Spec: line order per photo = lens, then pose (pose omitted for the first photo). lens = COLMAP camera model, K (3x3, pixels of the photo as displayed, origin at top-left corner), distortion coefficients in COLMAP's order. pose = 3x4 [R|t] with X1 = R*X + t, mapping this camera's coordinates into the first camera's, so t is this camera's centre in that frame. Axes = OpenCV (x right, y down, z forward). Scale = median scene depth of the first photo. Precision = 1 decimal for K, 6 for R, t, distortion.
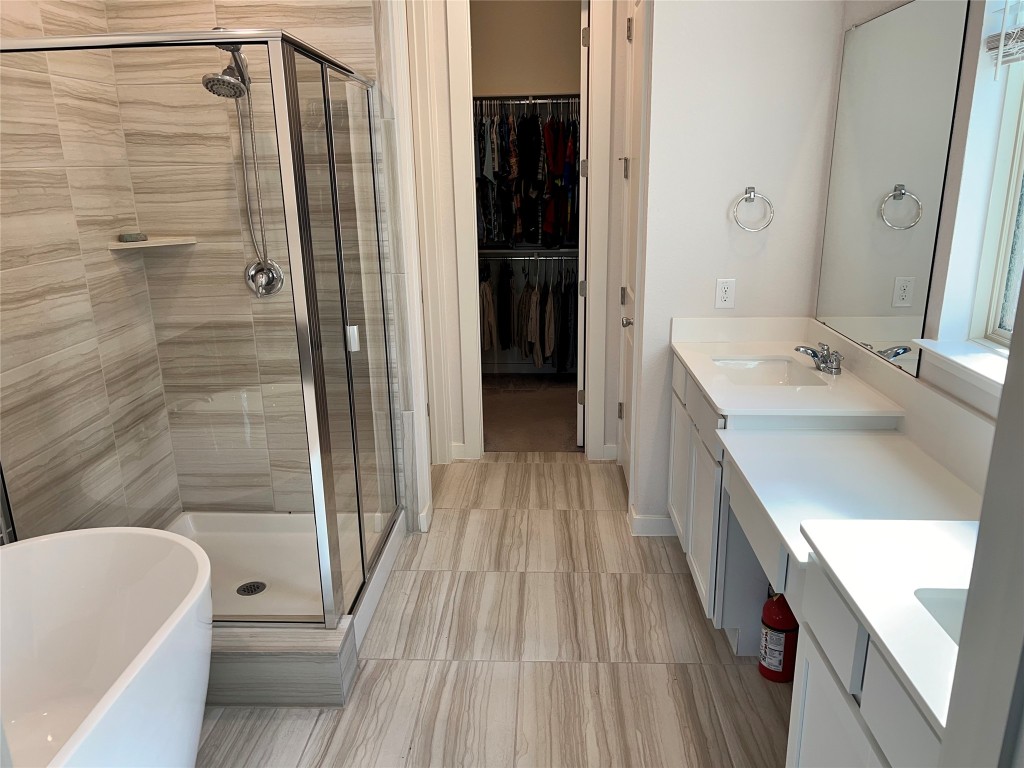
lens RADIAL K [[787.8, 0, 522.8], [0, 787.8, 390.3], [0, 0, 1]] dist [0.067296, -0.063396]
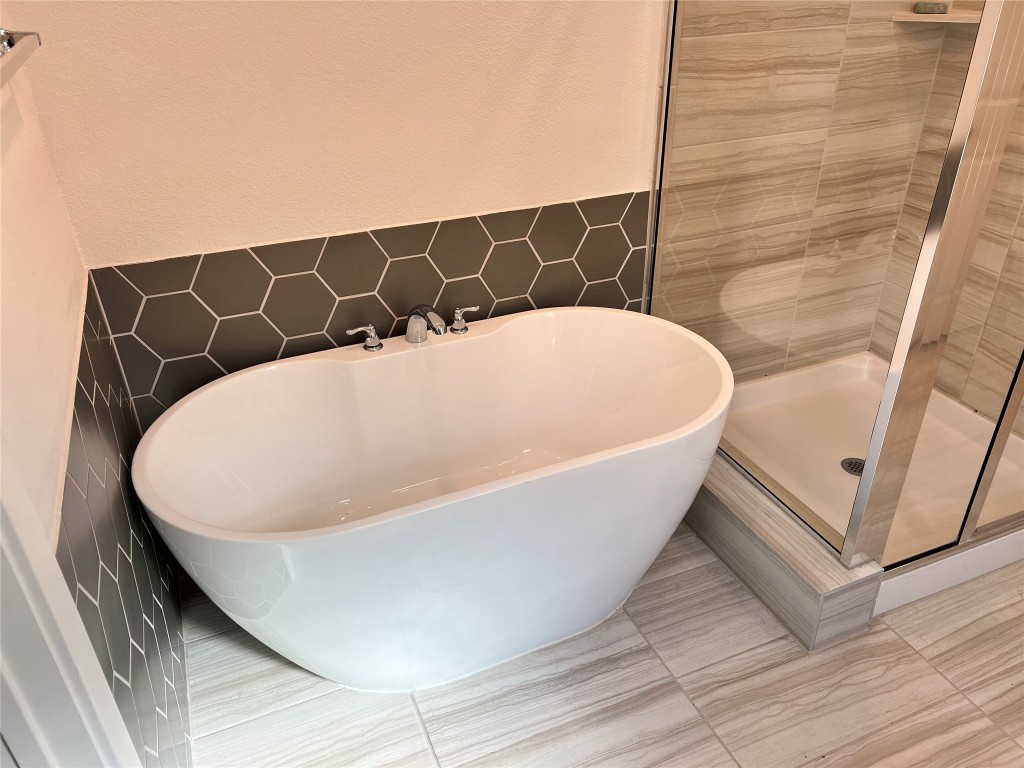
lens RADIAL K [[787.8, 0, 522.8], [0, 787.8, 390.3], [0, 0, 1]] dist [0.067296, -0.063396]
pose [[0.434718, 0.464136, -0.771750, 0.132894], [-0.245883, 0.885572, 0.394086, -0.077005], [0.866349, 0.018444, 0.499098, 0.291608]]
